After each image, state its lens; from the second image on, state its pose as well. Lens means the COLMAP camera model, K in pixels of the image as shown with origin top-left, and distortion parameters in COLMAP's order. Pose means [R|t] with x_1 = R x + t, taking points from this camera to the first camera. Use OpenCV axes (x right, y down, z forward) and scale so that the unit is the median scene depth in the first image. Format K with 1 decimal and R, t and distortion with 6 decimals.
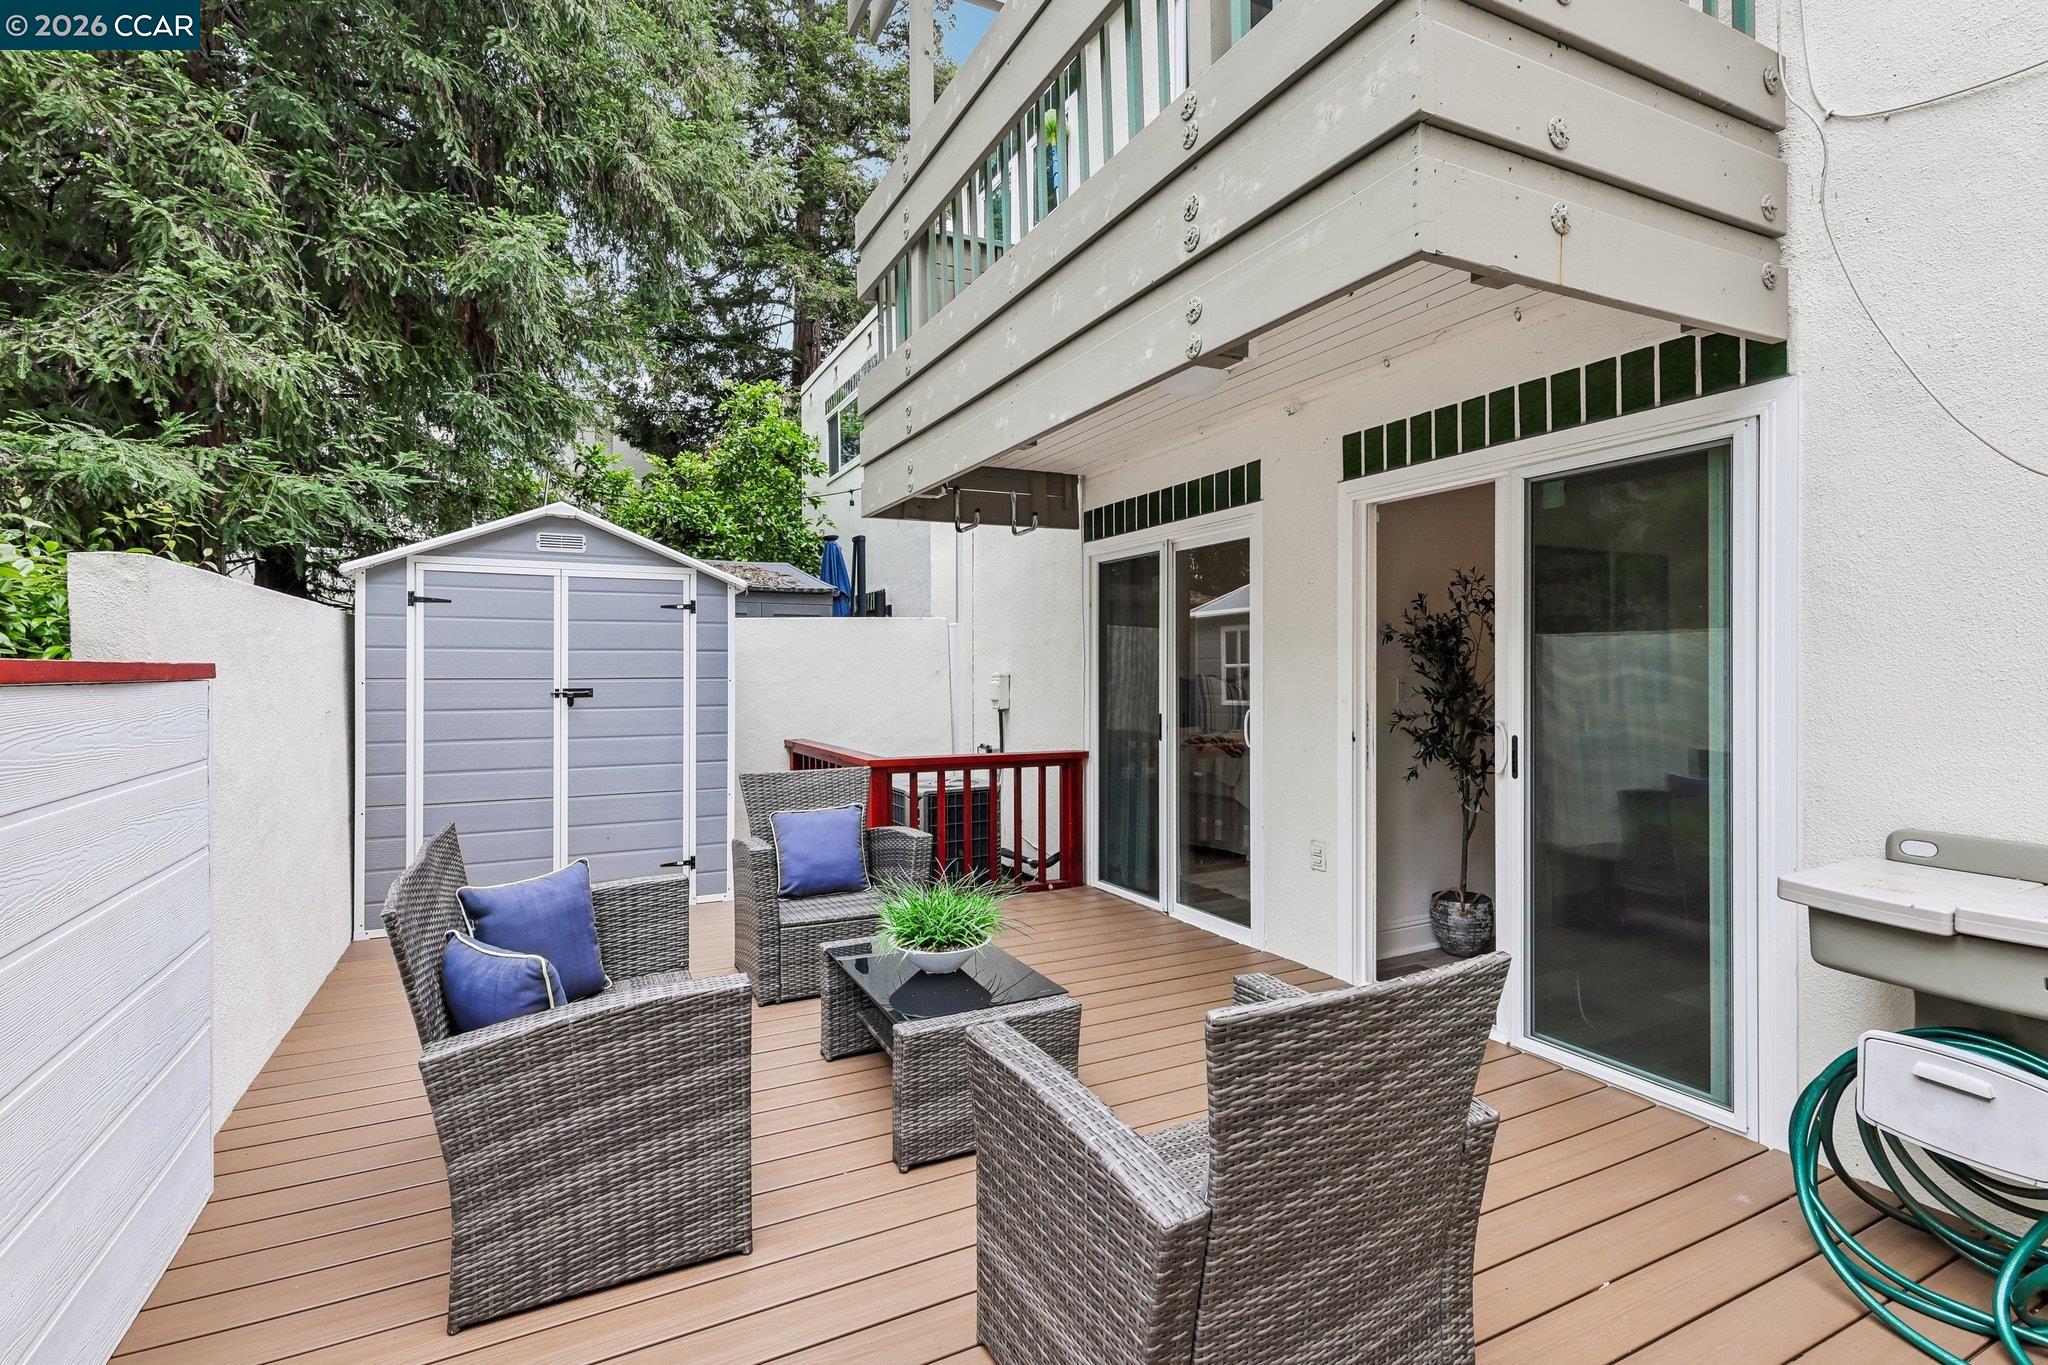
lens RADIAL K [[963.4, 0, 1025.9], [0, 963.4, 679.9], [0, 0, 1]] dist [0.004892, -0.000052]
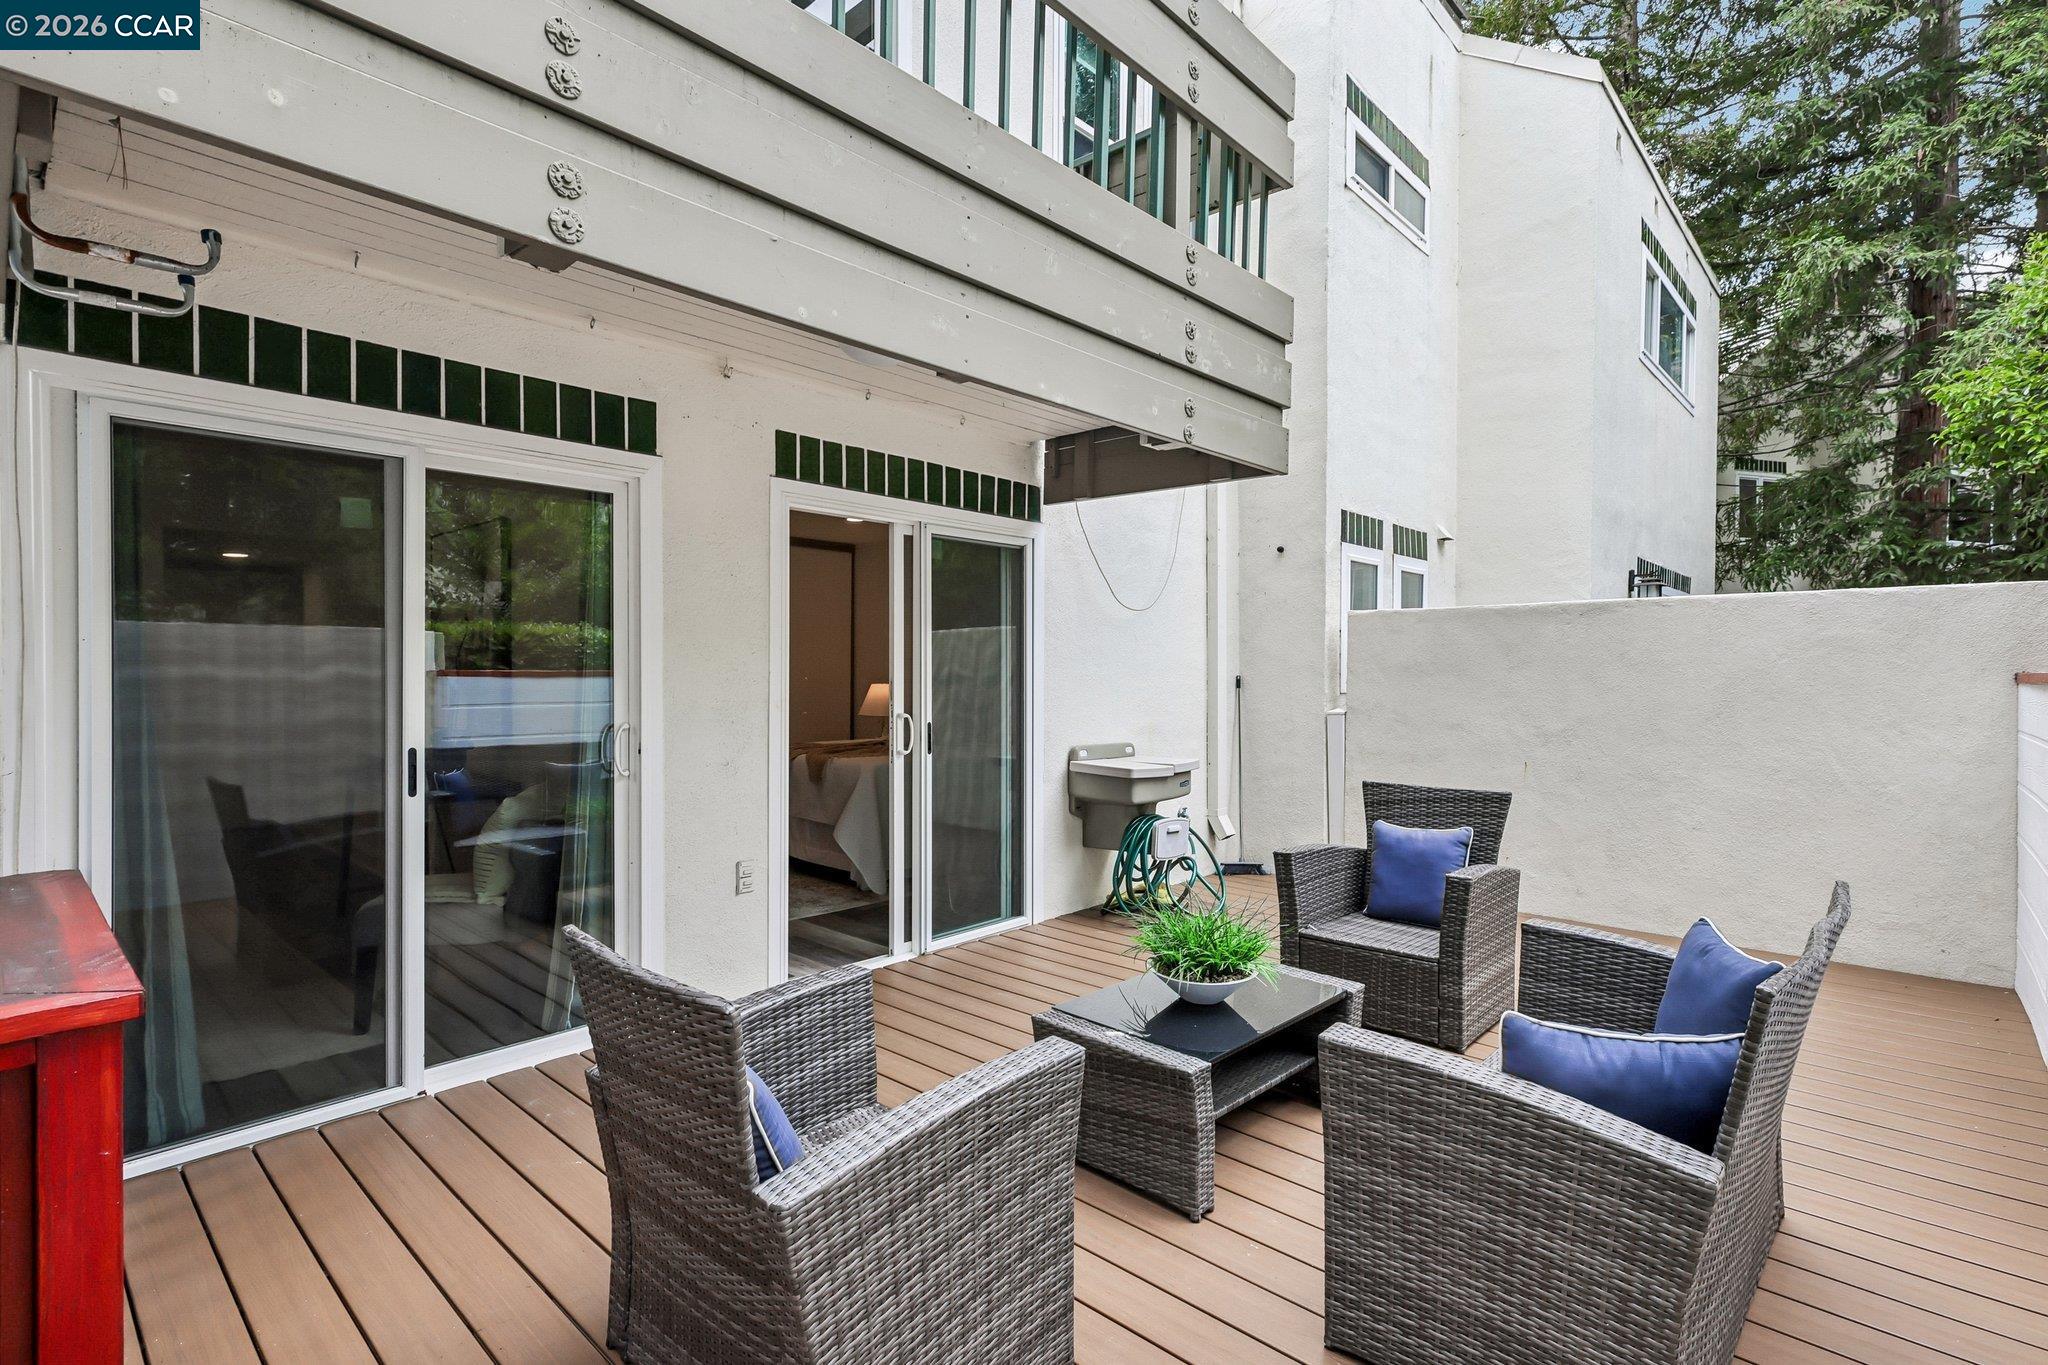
lens RADIAL K [[963.4, 0, 1032.1], [0, 963.4, 681.3], [0, 0, 1]] dist [0.004892, -0.000052]
pose [[-0.338221, -0.004702, 0.941055, -0.693833], [0.000227, 0.999987, 0.005078, -0.007810], [-0.941067, 0.001931, -0.338215, 1.139418]]
